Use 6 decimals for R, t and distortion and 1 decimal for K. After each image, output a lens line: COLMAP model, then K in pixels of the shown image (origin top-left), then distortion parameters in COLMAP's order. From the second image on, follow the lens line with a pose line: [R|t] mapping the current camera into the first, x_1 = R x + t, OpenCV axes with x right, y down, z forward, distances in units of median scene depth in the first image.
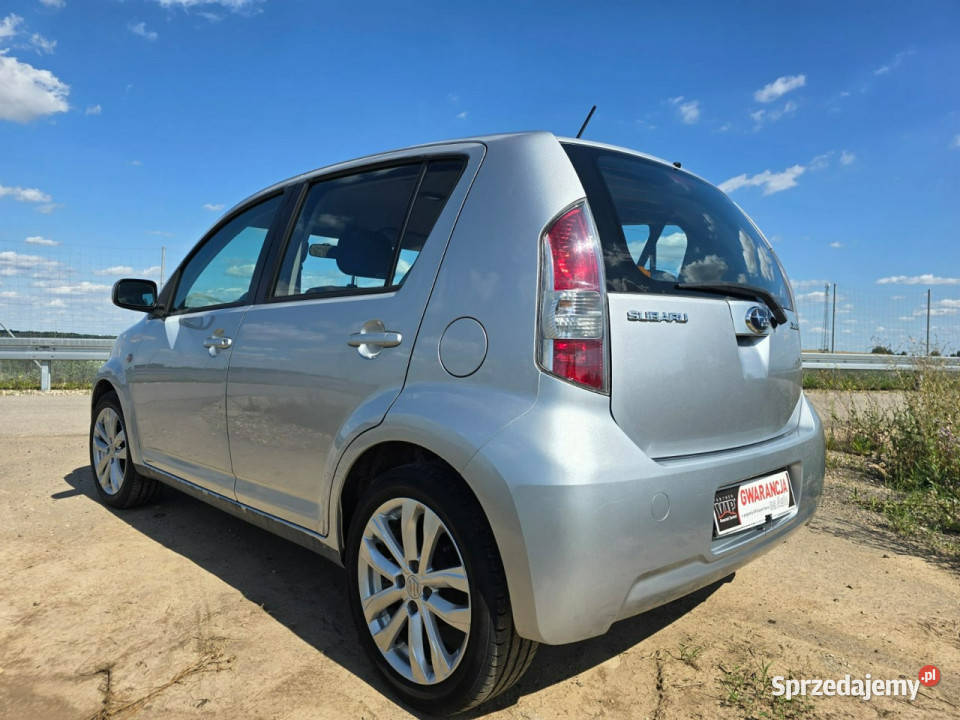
lens RADIAL K [[683.6, 0, 489.2], [0, 683.6, 346.0], [0, 0, 1]] dist [0.030795, -0.019011]
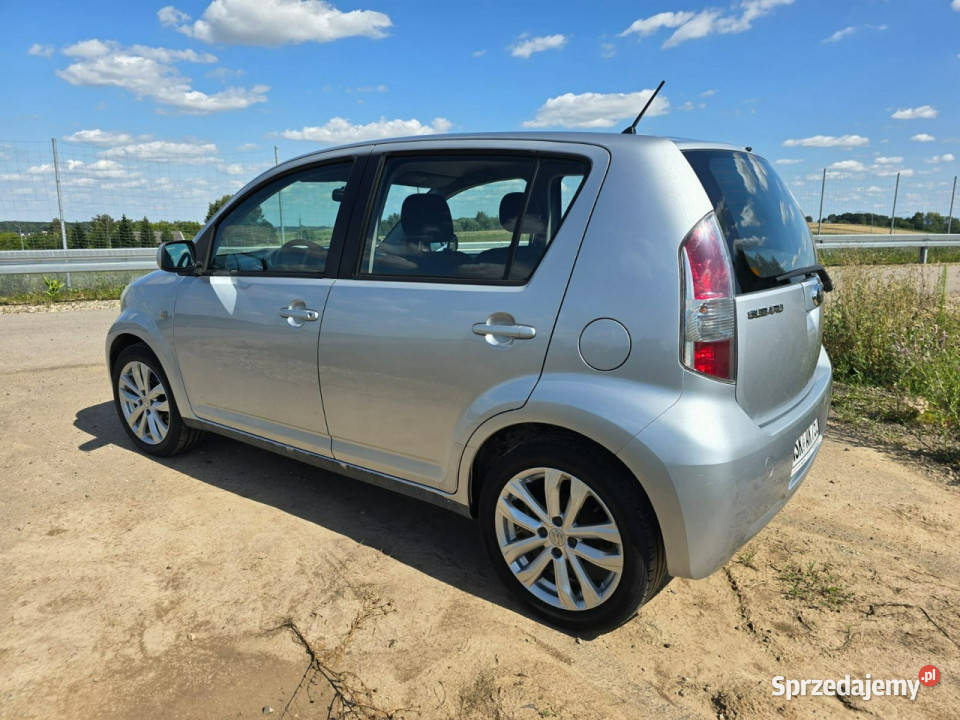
lens RADIAL K [[683.5, 0, 498.9], [0, 683.5, 362.1], [0, 0, 1]] dist [0.039164, -0.027214]
pose [[0.987069, -0.056770, 0.149906, -0.328340], [0.025193, 0.978505, 0.204677, -0.177073], [-0.158303, -0.198254, 0.967282, -0.083214]]
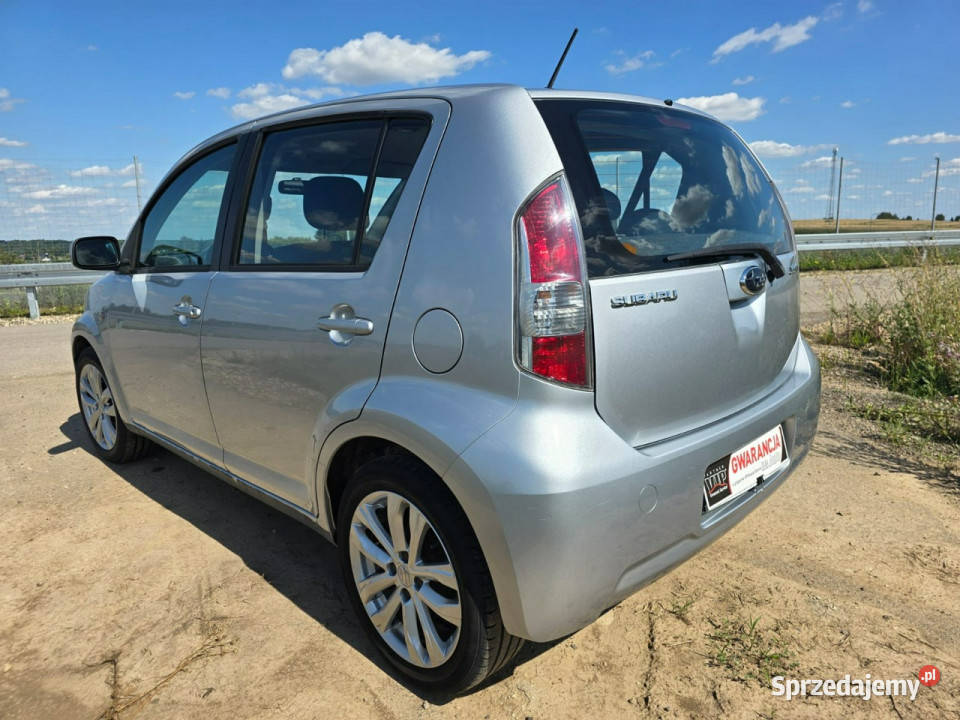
lens RADIAL K [[683.5, 0, 498.9], [0, 683.5, 362.1], [0, 0, 1]] dist [0.039164, -0.027214]
pose [[0.998657, -0.051556, 0.005112, 0.033139], [0.049686, 0.981023, 0.187416, -0.118962], [-0.014677, -0.186910, 0.982267, 0.061916]]
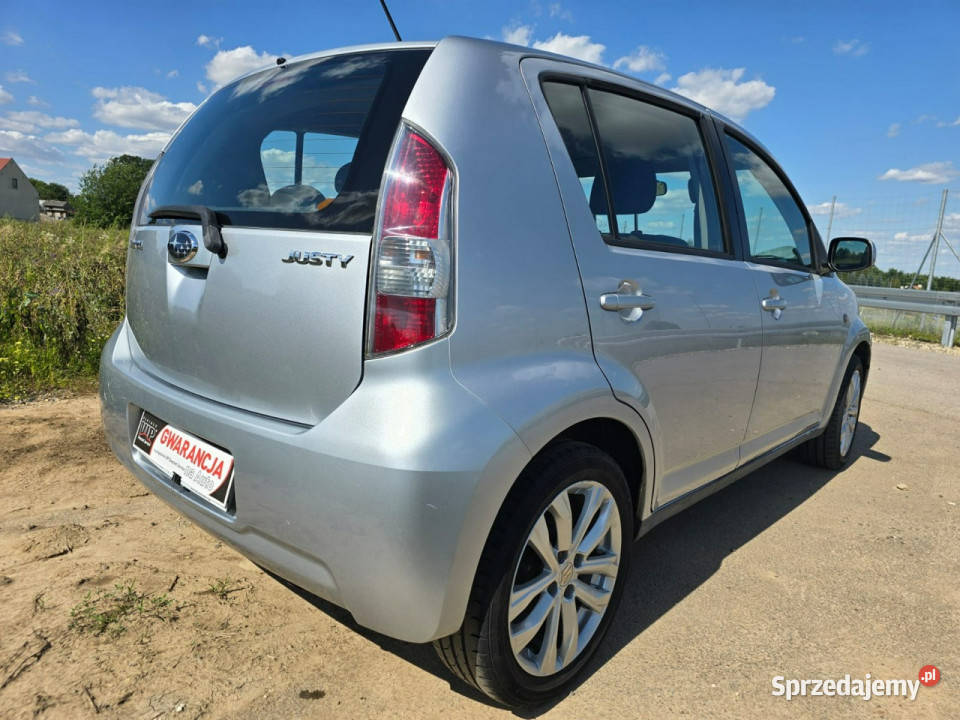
lens RADIAL K [[681.3, 0, 486.3], [0, 681.3, 348.3], [0, 0, 1]] dist [0.015068, -0.007169]
pose [[0.005154, 0.124980, -0.992146, 1.218416], [-0.066368, 0.990014, 0.124367, -0.043390], [0.997782, 0.065205, 0.013397, 1.341251]]
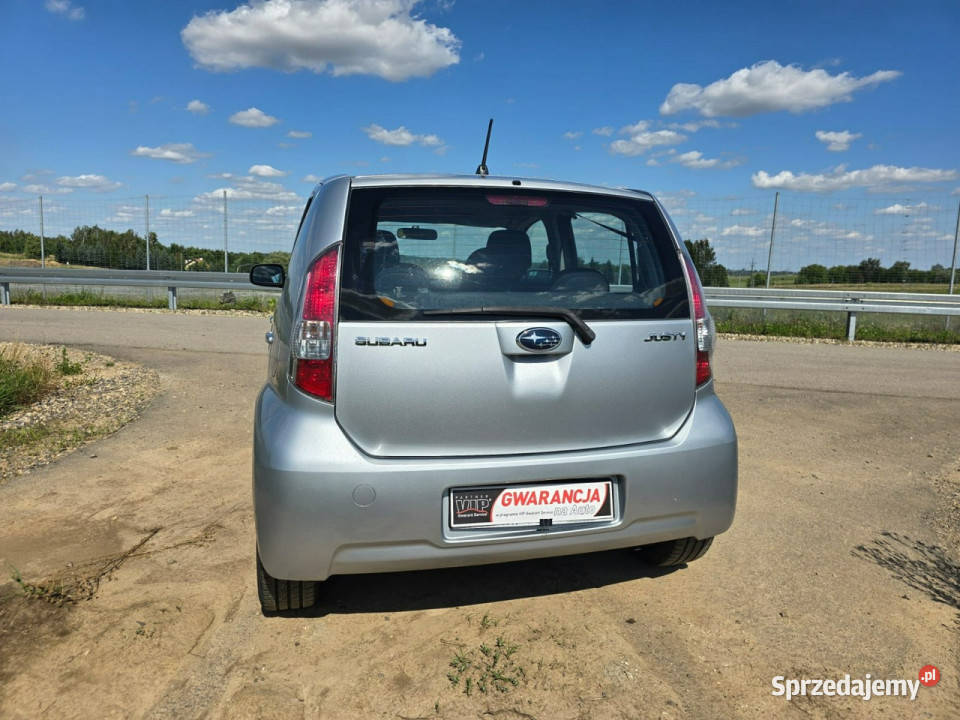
lens RADIAL K [[683.6, 0, 491.1], [0, 683.6, 345.3], [0, 0, 1]] dist [0.069929, -0.070243]
pose [[0.860014, 0.072631, -0.505076, 0.844444], [-0.015447, 0.993070, 0.116503, -0.149982], [0.510037, -0.092392, 0.855176, 0.050775]]
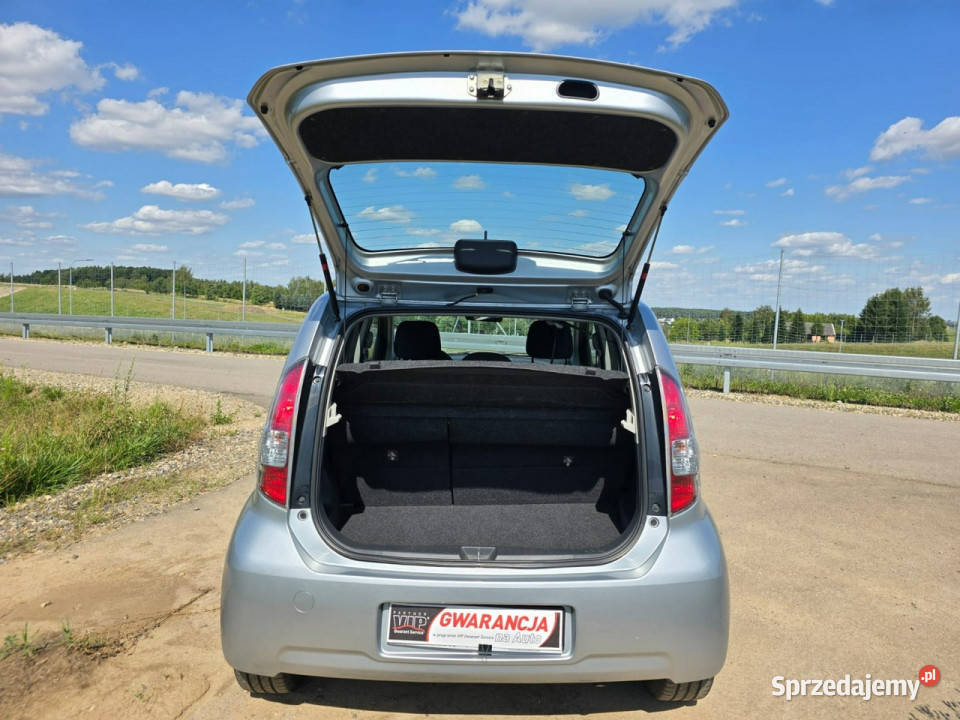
lens RADIAL K [[683.6, 0, 489.2], [0, 683.6, 346.0], [0, 0, 1]] dist [0.030795, -0.019011]
pose [[0.695845, 0.059600, -0.715715, 1.119486], [-0.025228, 0.997964, 0.058576, -0.270419], [0.717749, -0.022704, 0.695932, 0.272766]]
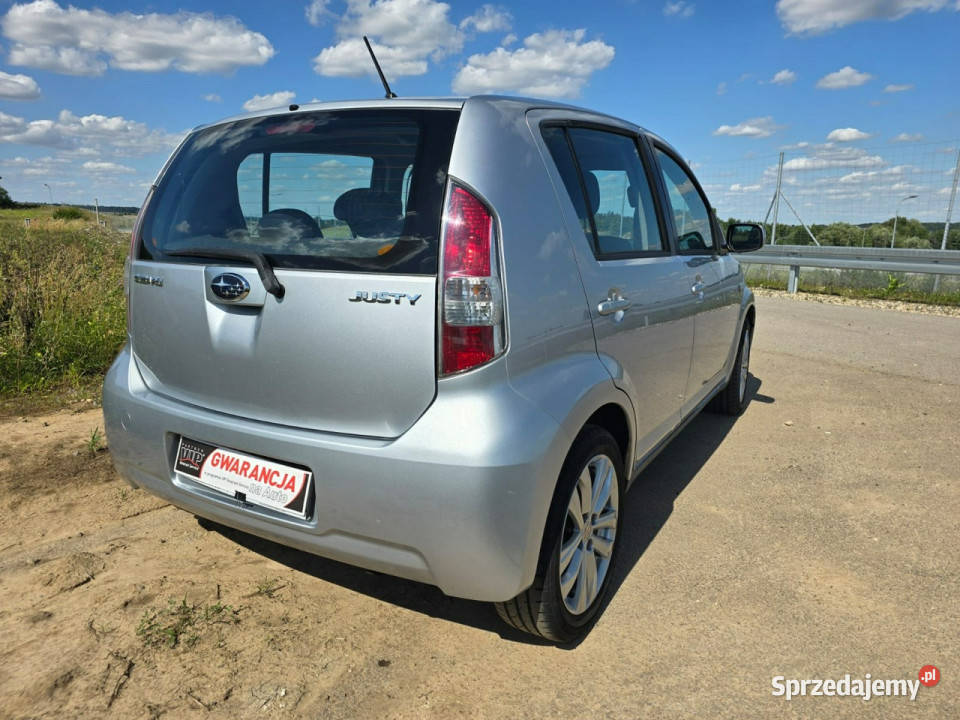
lens RADIAL K [[683.6, 0, 489.2], [0, 683.6, 346.0], [0, 0, 1]] dist [0.030795, -0.019011]
pose [[0.210149, 0.163073, -0.963973, 1.343187], [-0.011162, 0.986327, 0.164422, -0.115041], [0.977606, -0.023793, 0.209095, 1.122600]]
